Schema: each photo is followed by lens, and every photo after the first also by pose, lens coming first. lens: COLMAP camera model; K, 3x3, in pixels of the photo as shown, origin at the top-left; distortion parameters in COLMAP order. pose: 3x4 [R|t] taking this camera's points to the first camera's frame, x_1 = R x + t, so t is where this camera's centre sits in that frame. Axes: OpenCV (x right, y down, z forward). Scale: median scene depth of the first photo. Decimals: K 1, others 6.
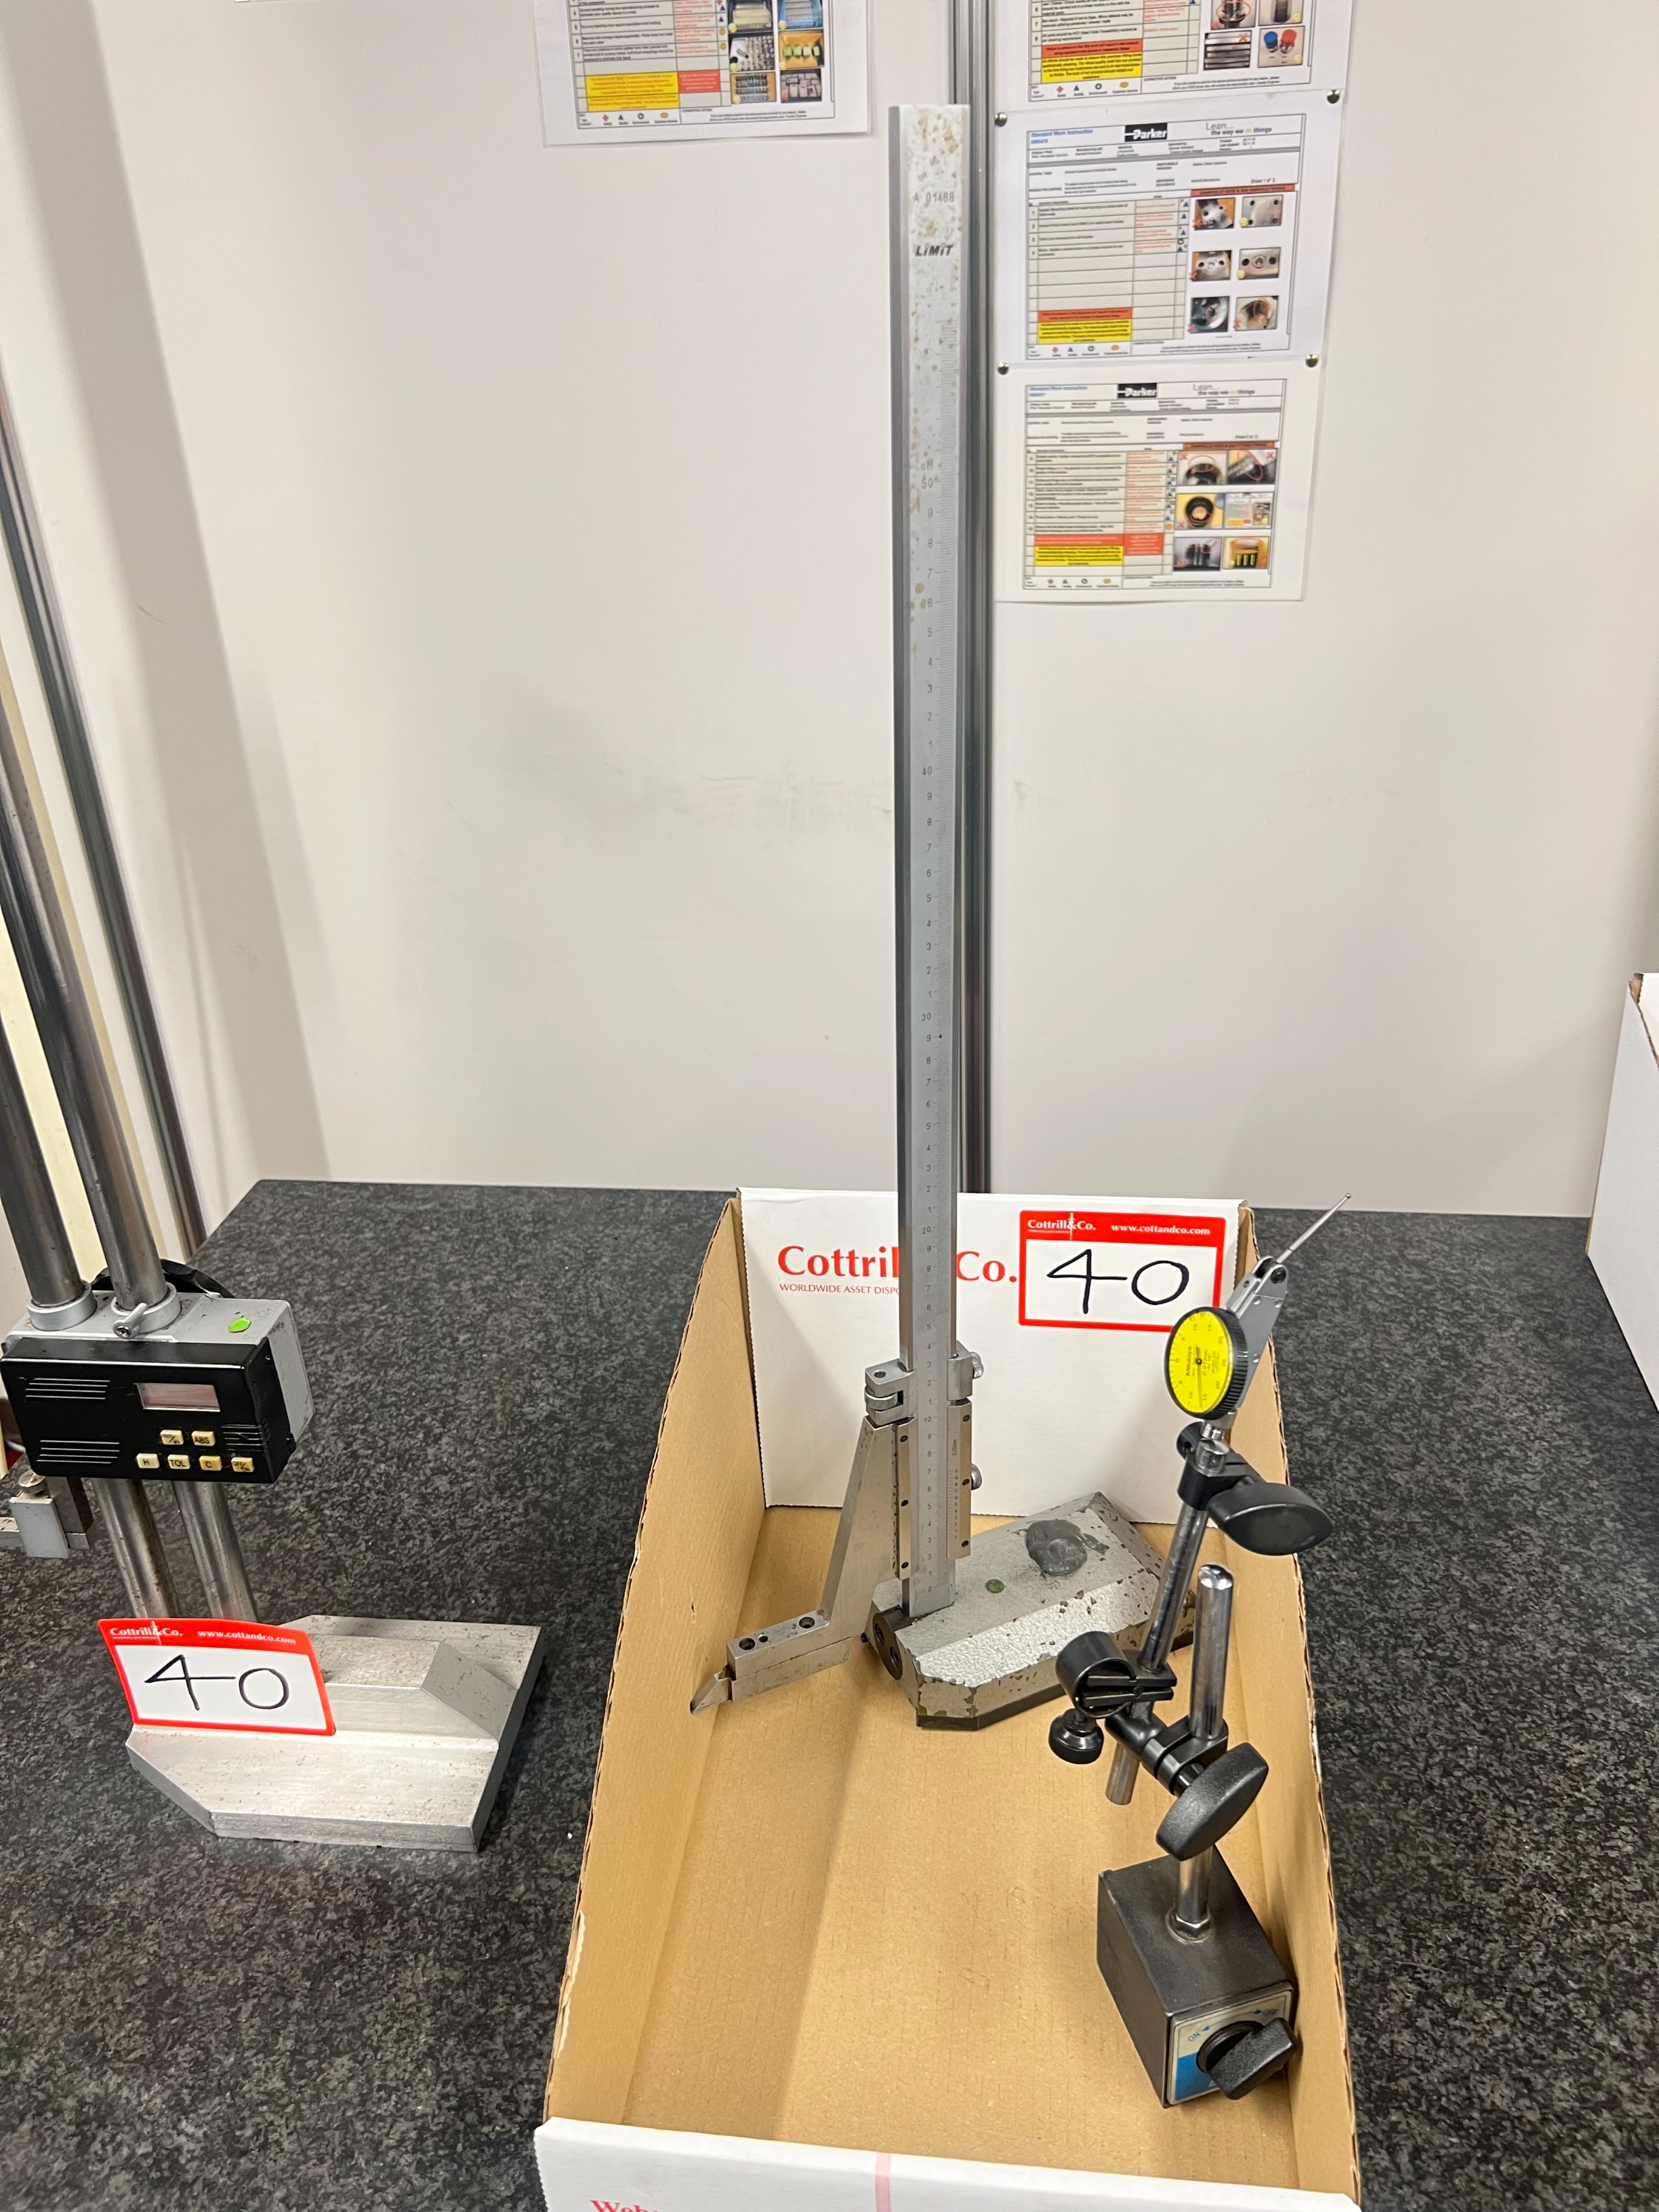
lens RADIAL K [[1671.4, 0, 829.5], [0, 1671.4, 1106.0], [0, 0, 1]] dist [0.057670, -0.063553]
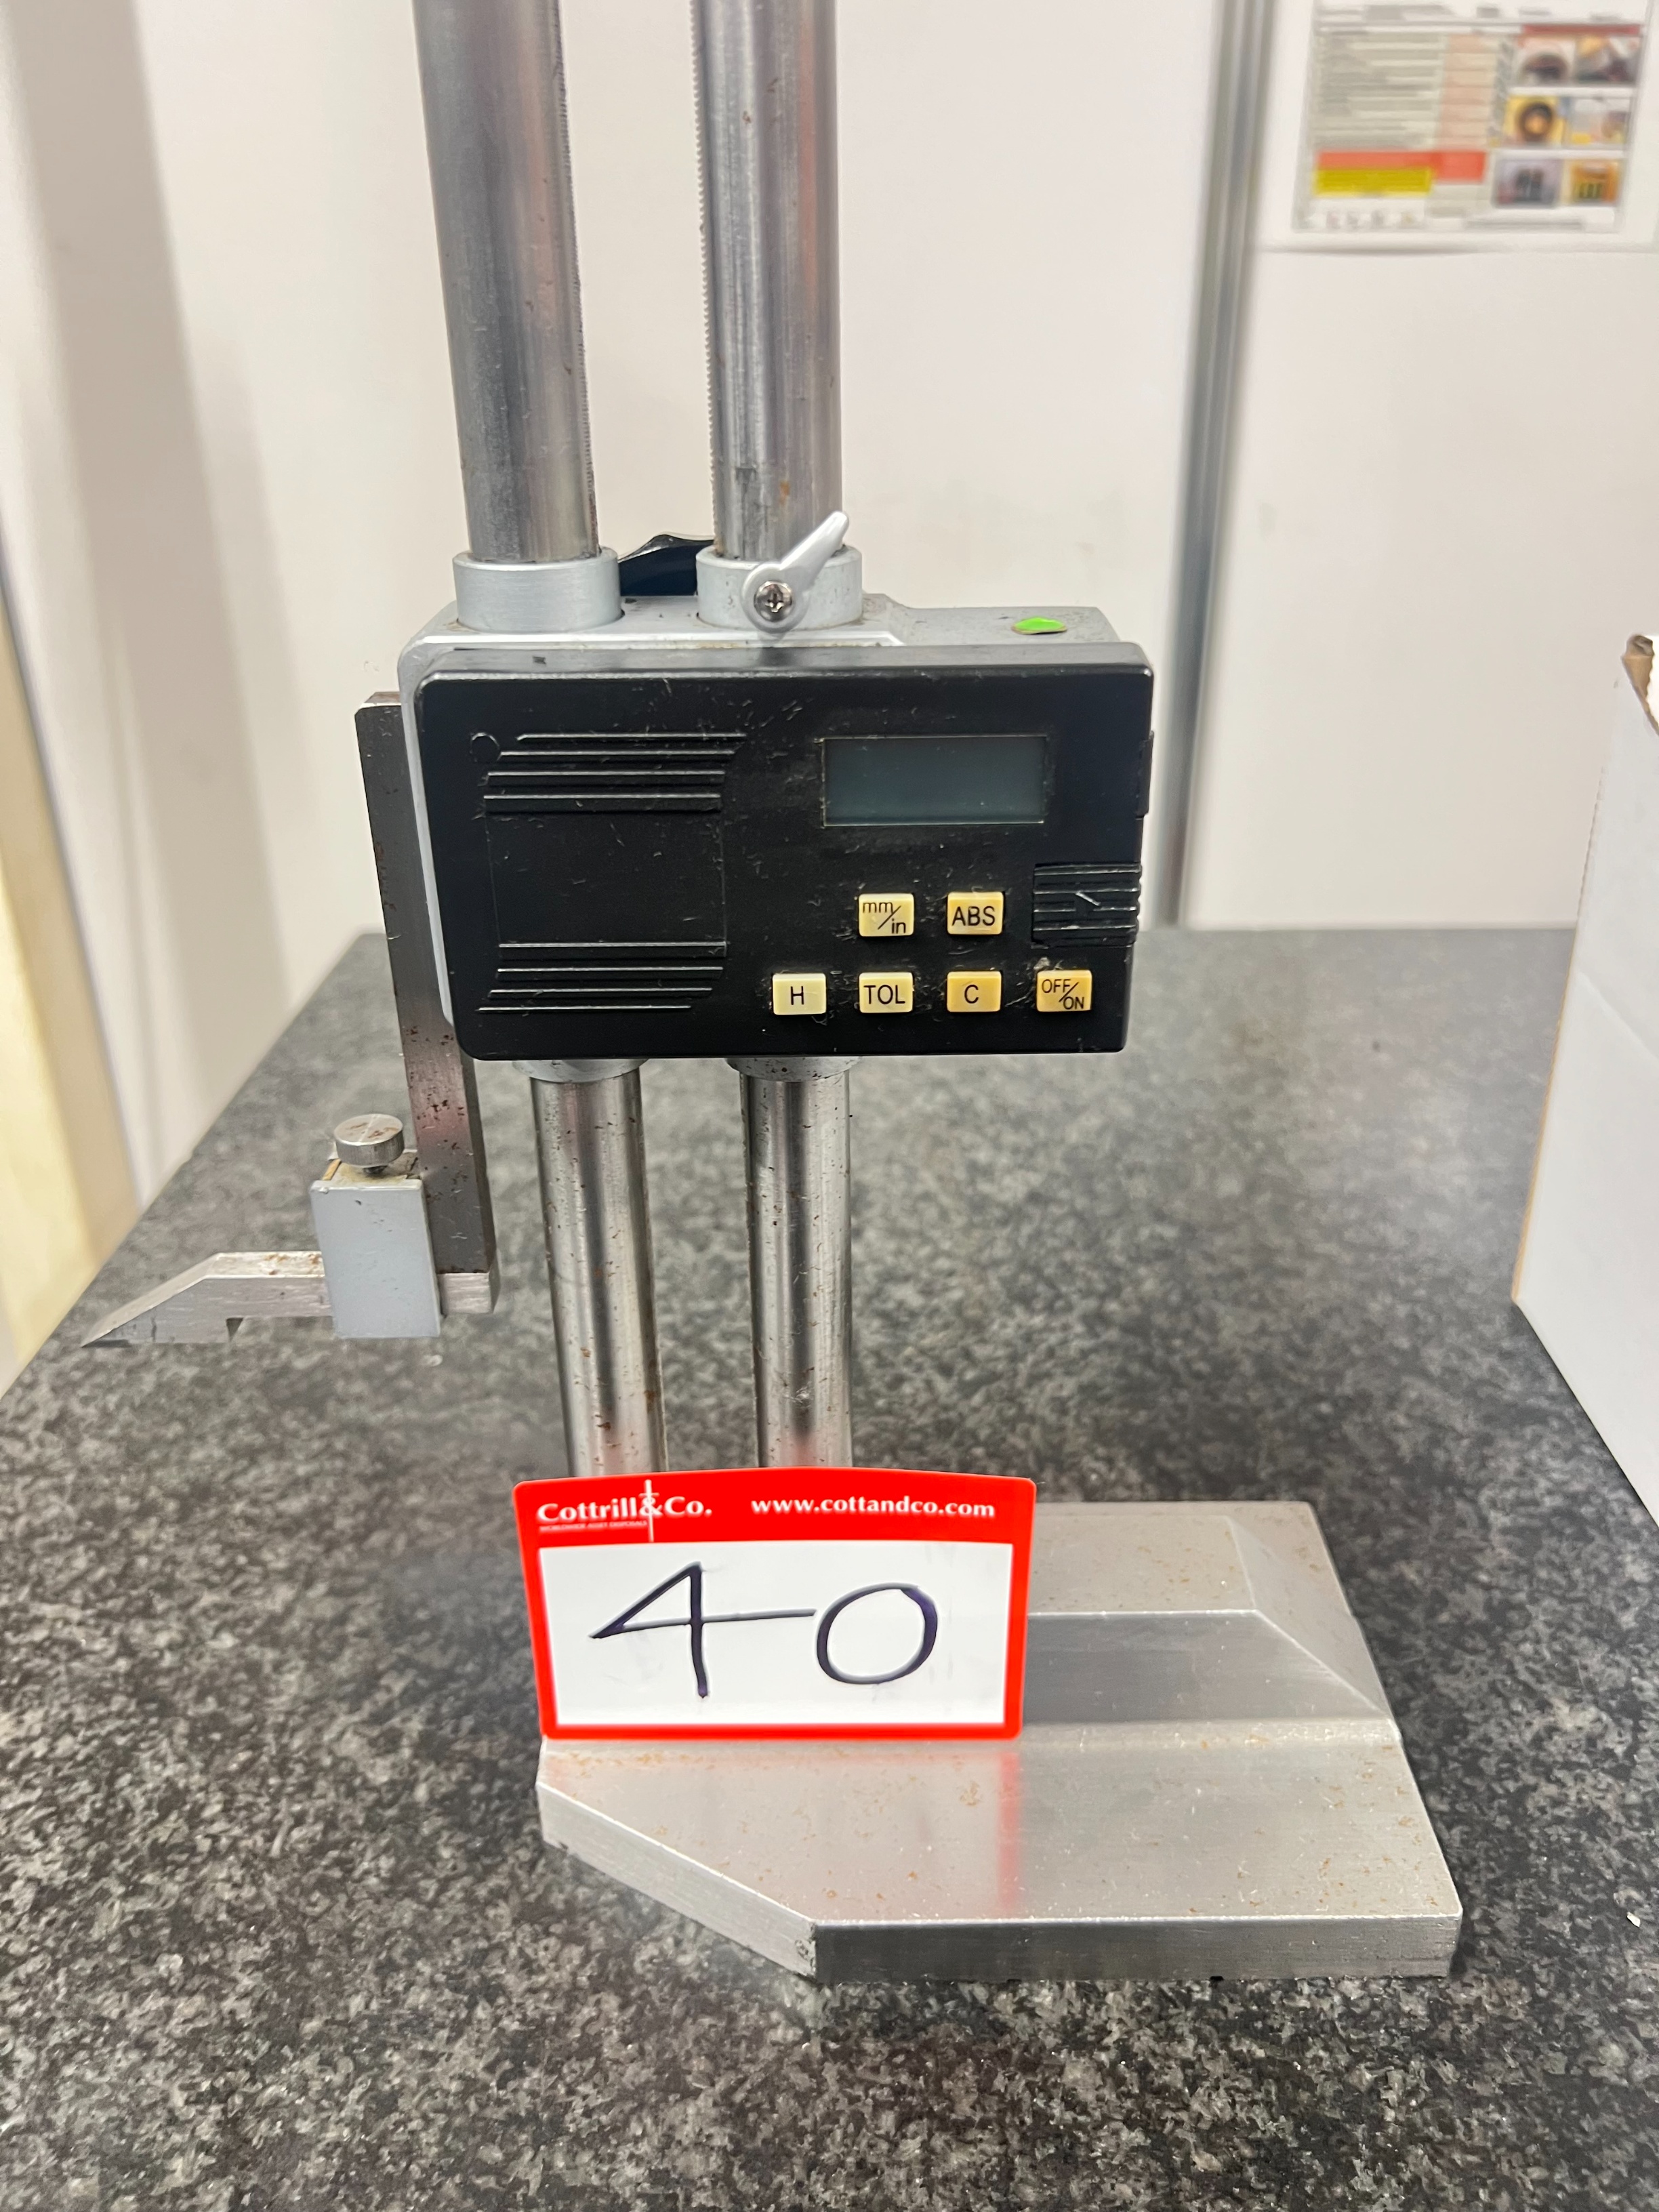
lens RADIAL K [[1688.8, 0, 838.8], [0, 1688.8, 1121.6], [0, 0, 1]] dist [0.029746, -0.044659]
pose [[0.992082, -0.019789, 0.124022, -0.386869], [0.022598, 0.999518, -0.021289, 0.216022], [-0.123541, 0.023923, 0.992051, 0.548441]]
